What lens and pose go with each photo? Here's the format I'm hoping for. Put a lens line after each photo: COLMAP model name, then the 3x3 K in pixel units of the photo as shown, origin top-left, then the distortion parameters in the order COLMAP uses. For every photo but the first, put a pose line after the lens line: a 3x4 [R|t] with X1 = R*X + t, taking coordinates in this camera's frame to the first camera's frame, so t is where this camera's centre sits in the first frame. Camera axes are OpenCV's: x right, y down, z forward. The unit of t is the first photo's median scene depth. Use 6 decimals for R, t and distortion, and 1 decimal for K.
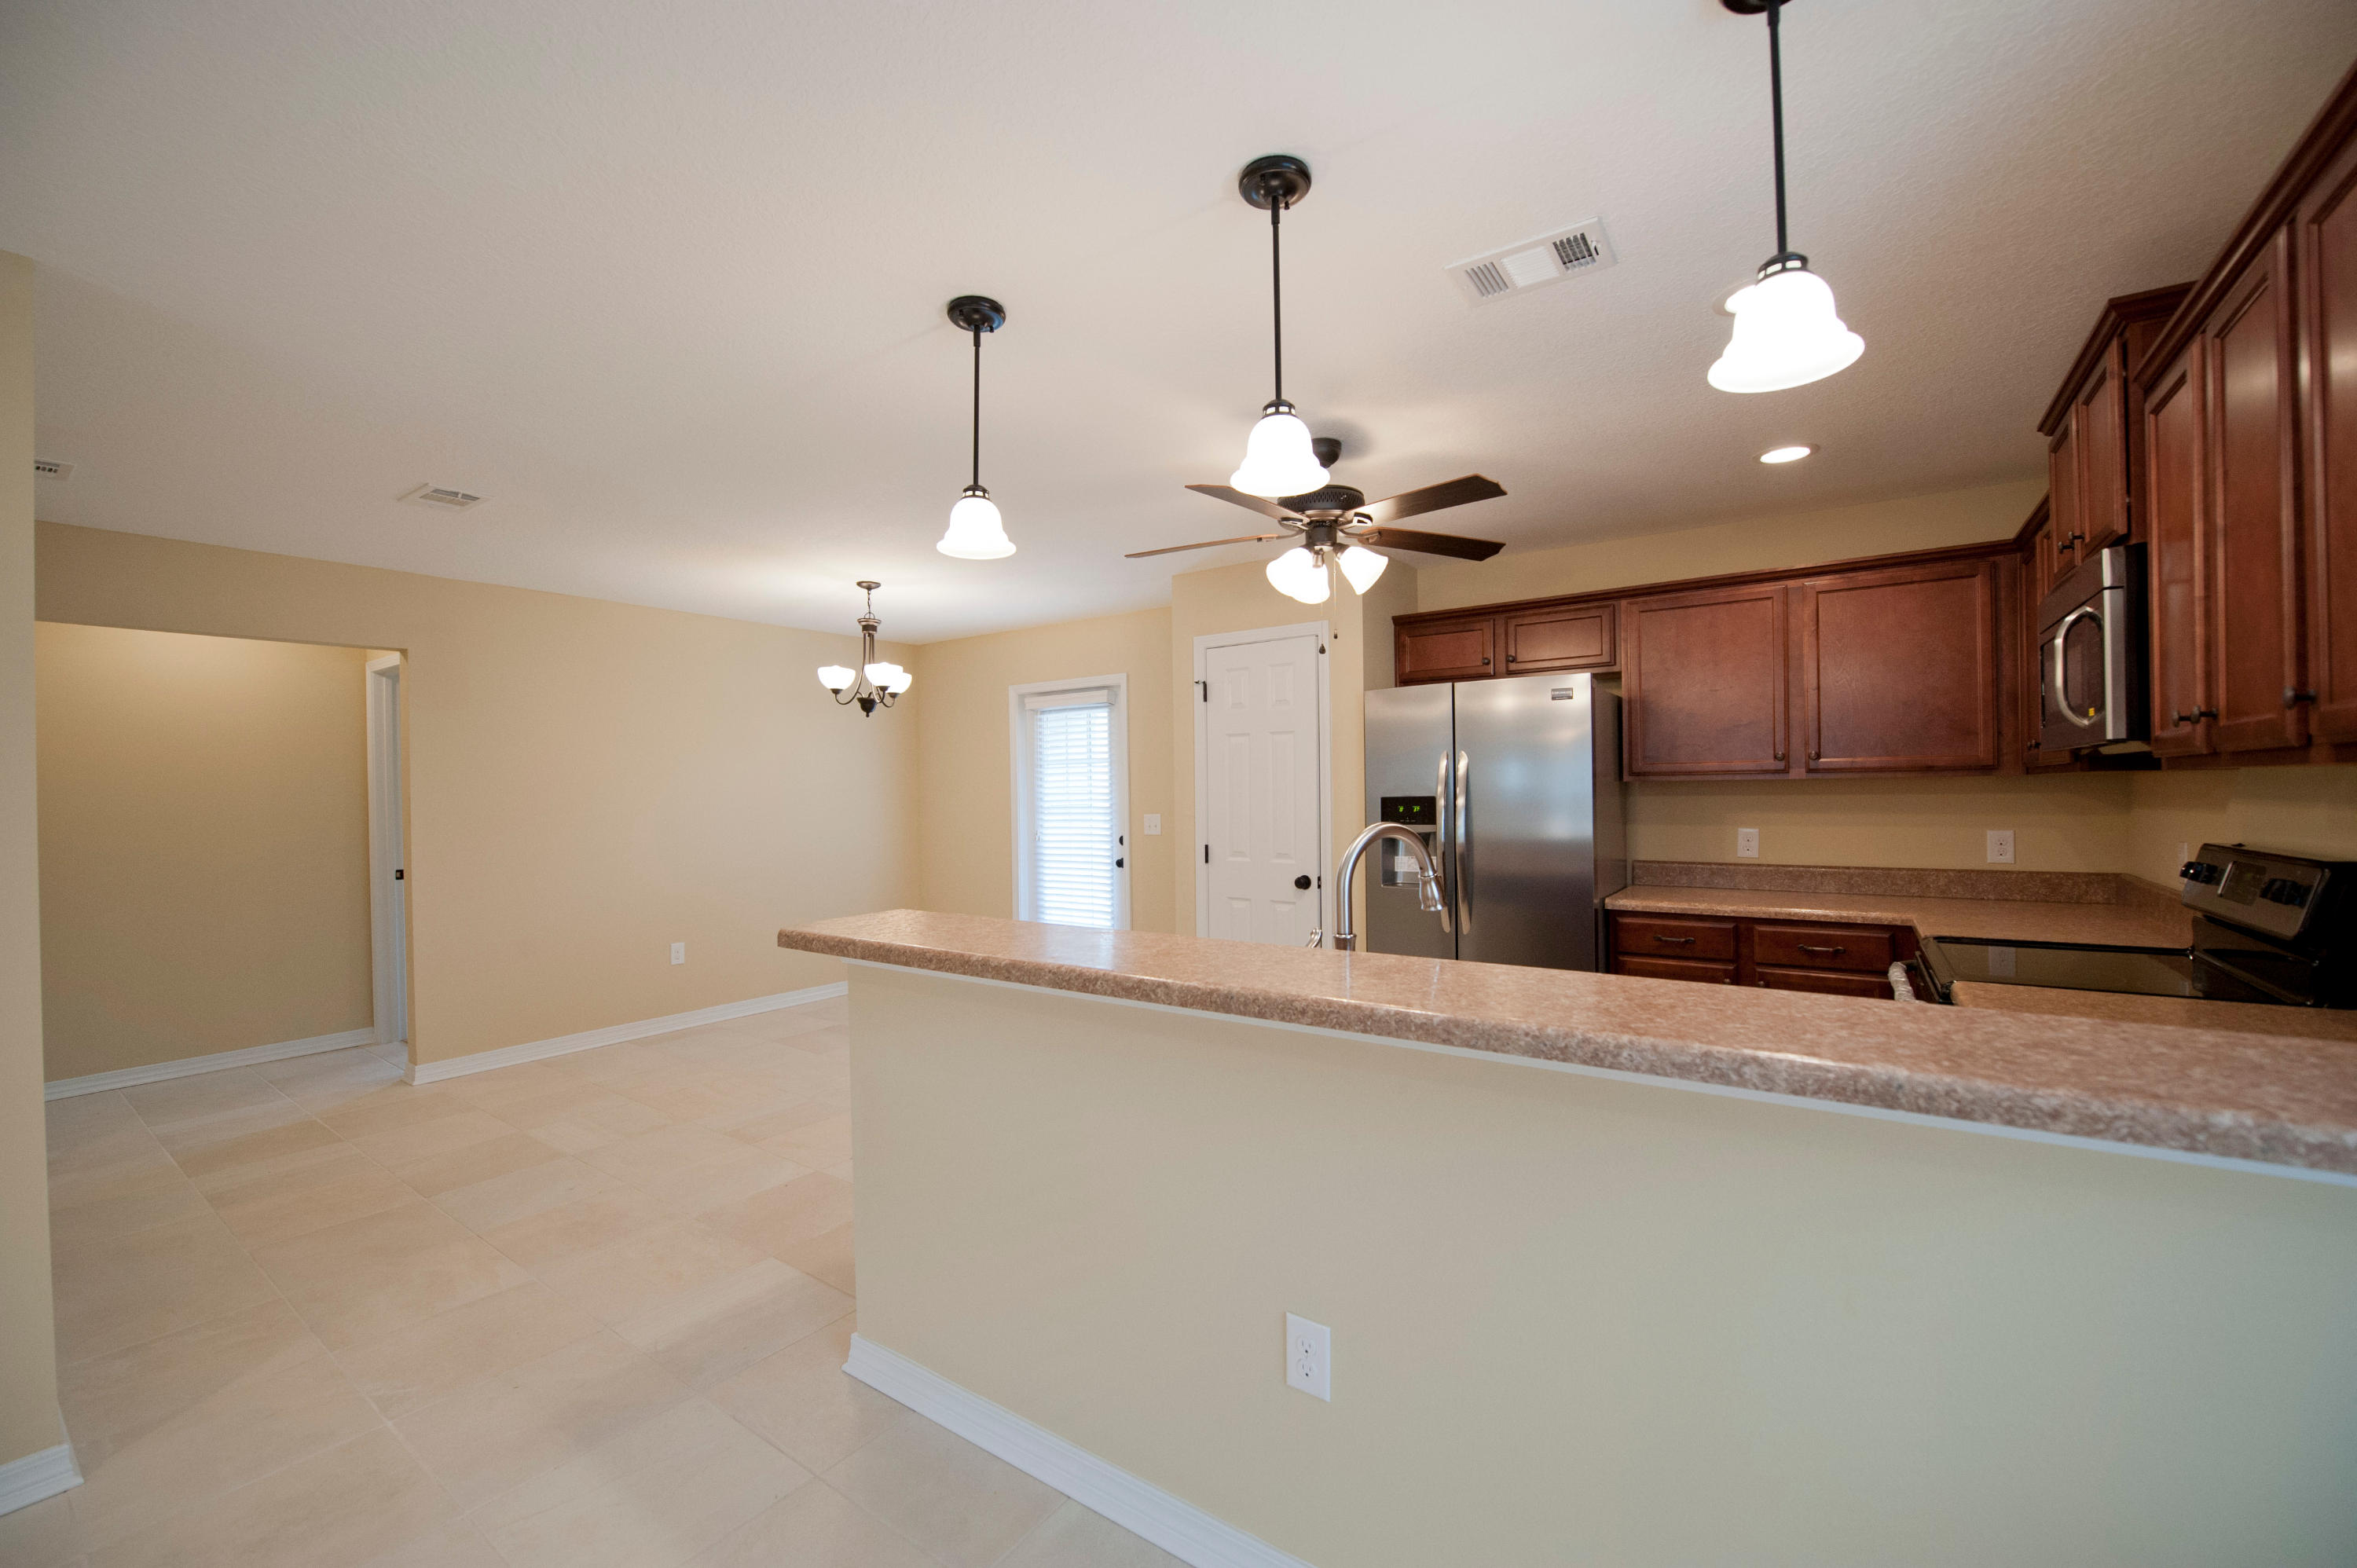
lens RADIAL K [[937.7, 0, 1187.7], [0, 937.7, 793.7], [0, 0, 1]] dist [-0.016415, -0.001290]
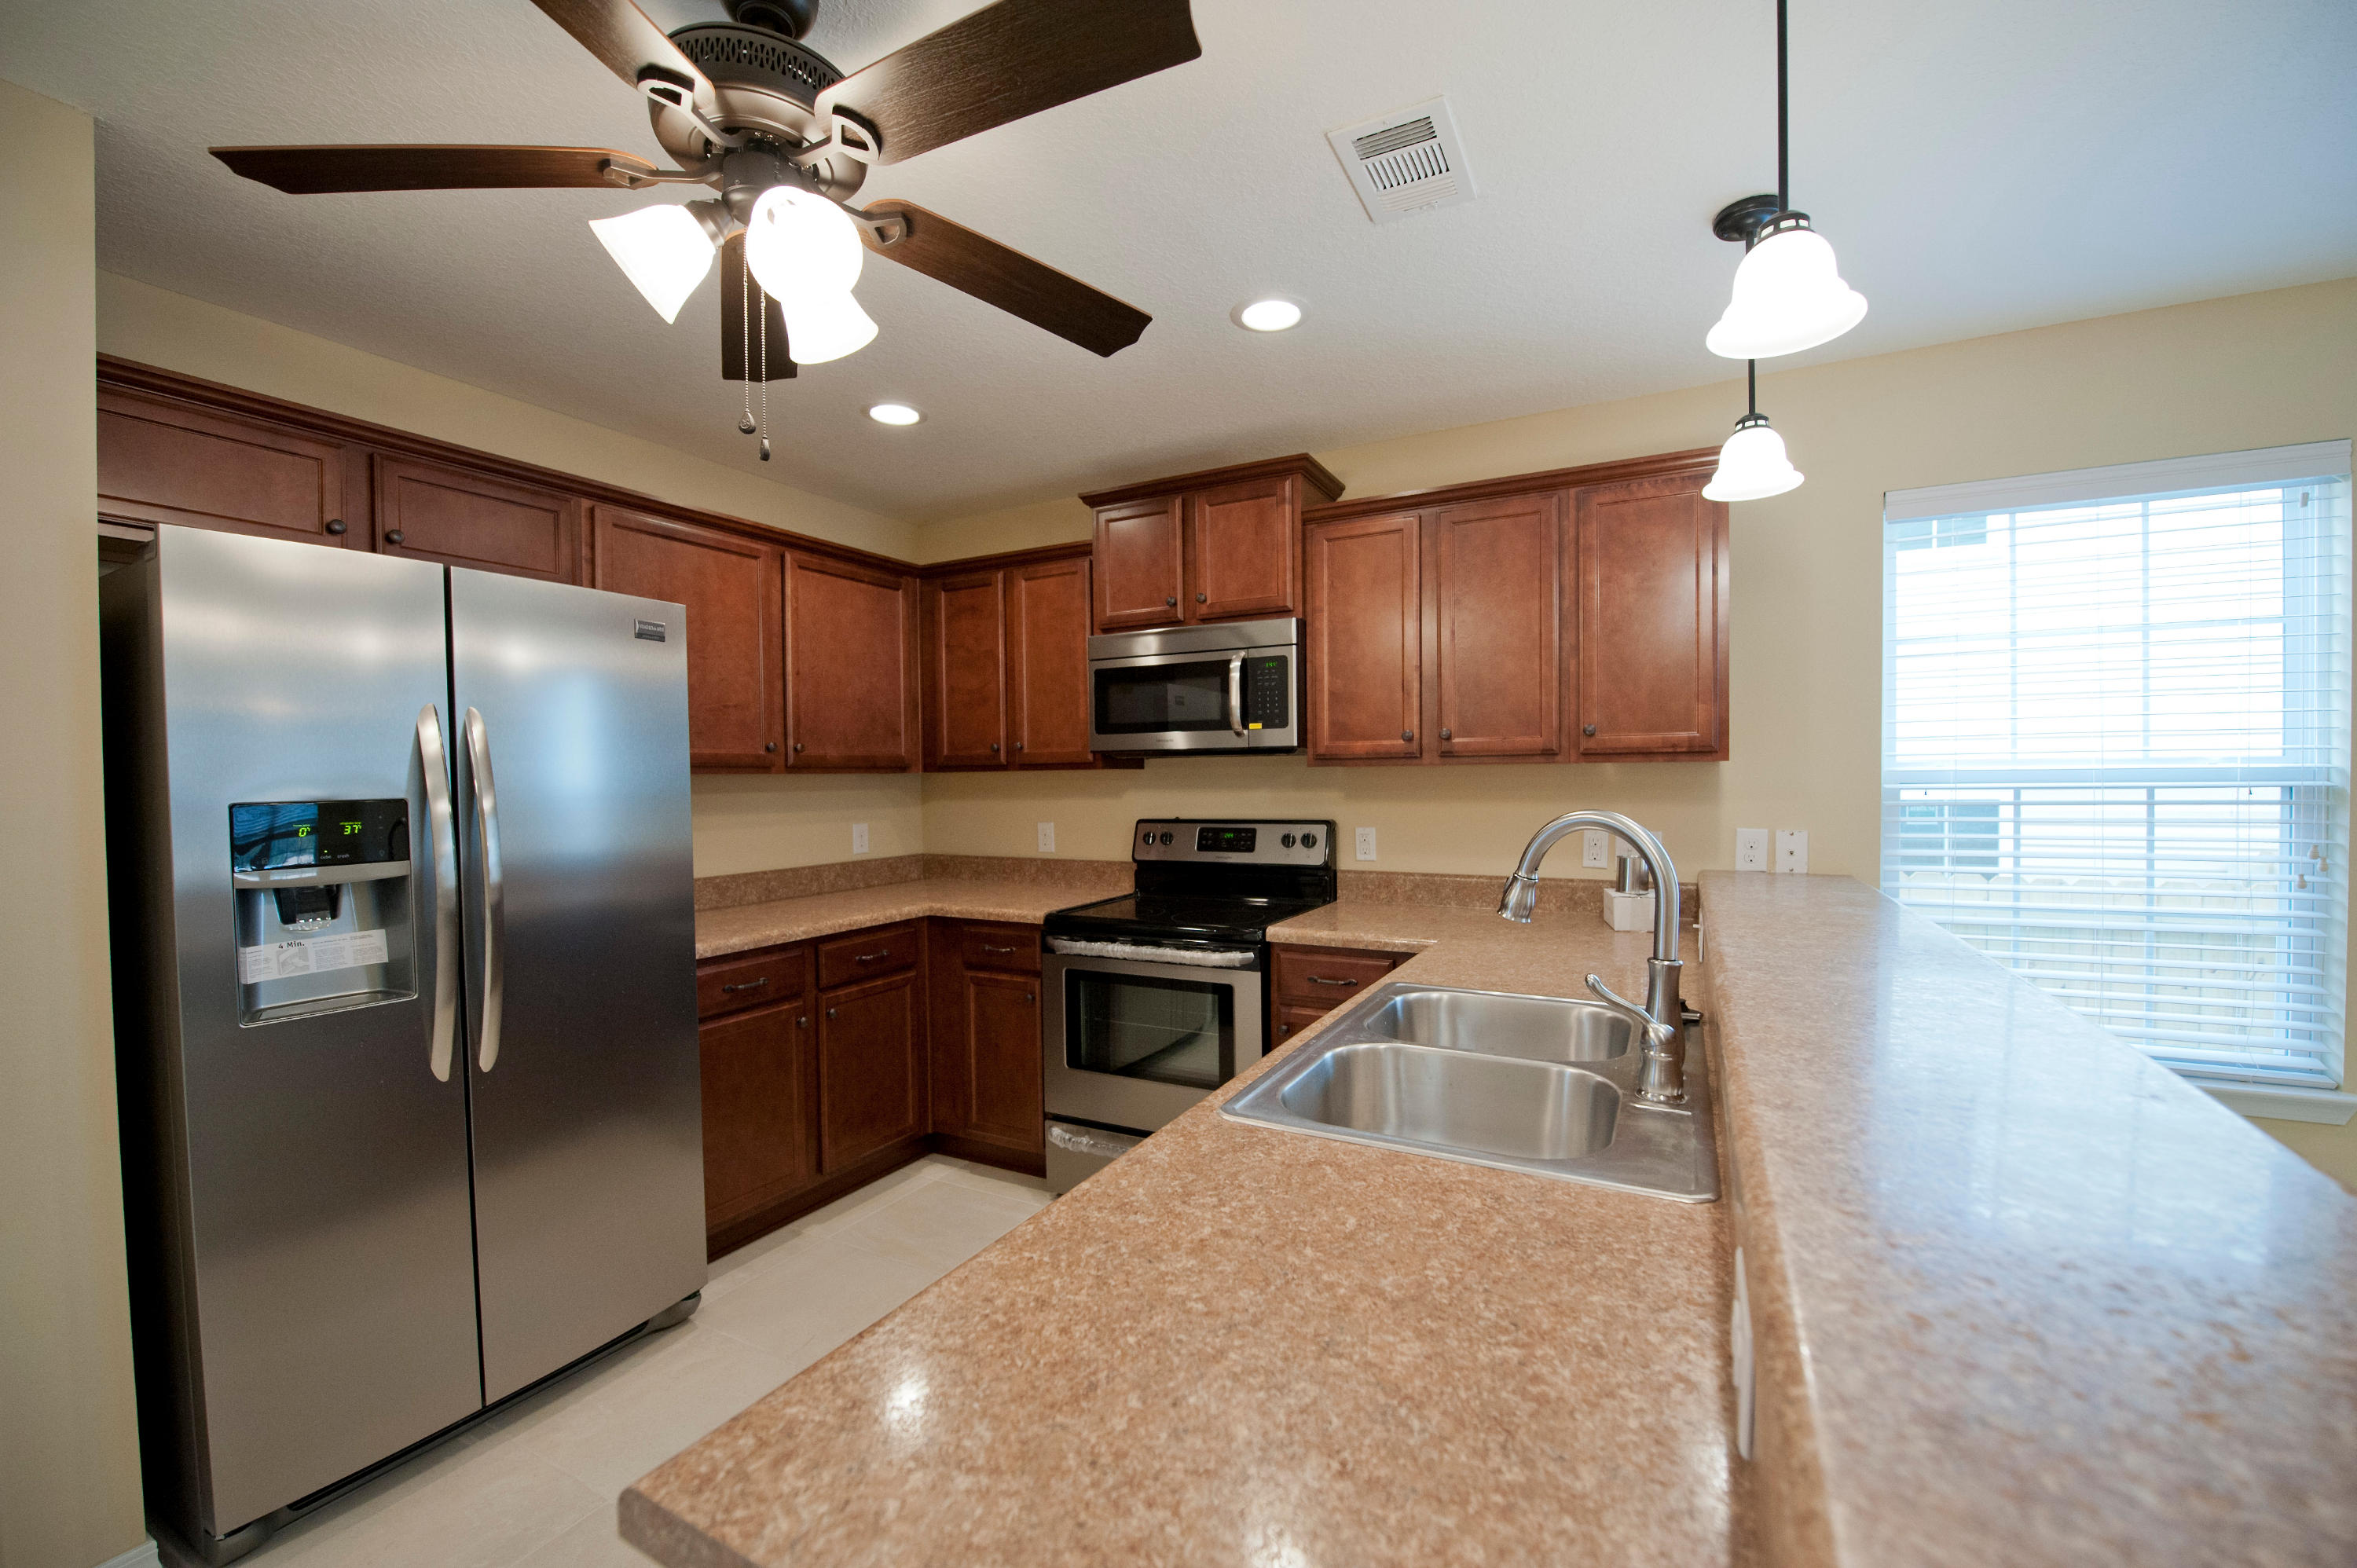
lens RADIAL K [[932.8, 0, 1181.3], [0, 932.8, 798.8], [0, 0, 1]] dist [-0.017369, -0.000510]
pose [[-0.119670, -0.008961, 0.992773, -0.242902], [0.017018, 0.999794, 0.011076, 0.004317], [-0.992668, 0.018221, -0.119493, 0.697419]]
